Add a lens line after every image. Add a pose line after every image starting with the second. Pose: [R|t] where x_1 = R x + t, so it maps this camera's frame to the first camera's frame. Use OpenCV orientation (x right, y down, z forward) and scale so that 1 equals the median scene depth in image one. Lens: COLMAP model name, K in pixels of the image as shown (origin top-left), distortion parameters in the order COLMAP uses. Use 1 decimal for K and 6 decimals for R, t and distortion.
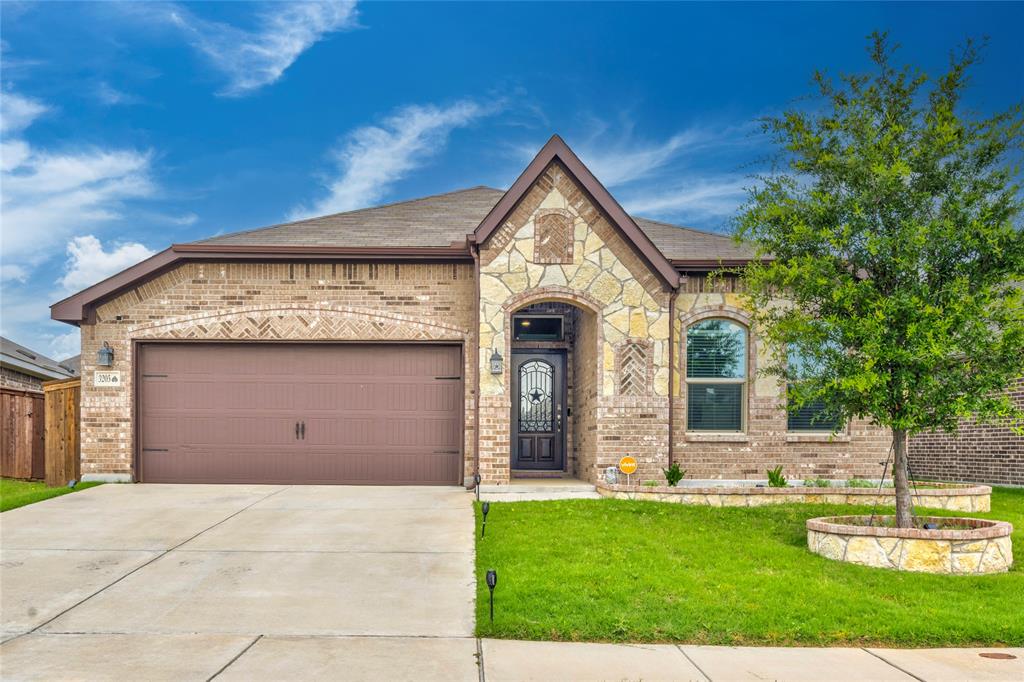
lens RADIAL K [[563.9, 0, 510.8], [0, 563.9, 306.9], [0, 0, 1]] dist [-0.000851, -0.001419]
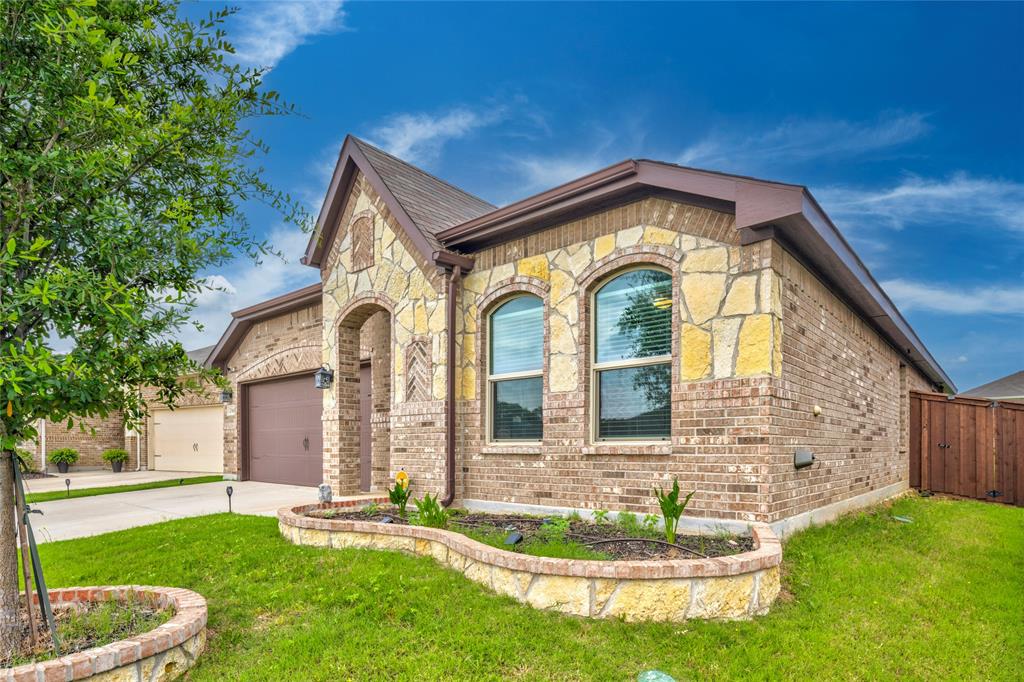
lens RADIAL K [[450.4, 0, 512.0], [0, 450.4, 360.8], [0, 0, 1]] dist [-0.002133, -0.000174]
pose [[0.850293, -0.106108, -0.515502, 0.696148], [0.128864, 0.991626, 0.008443, 0.107586], [0.510289, -0.073609, 0.856847, 0.481423]]
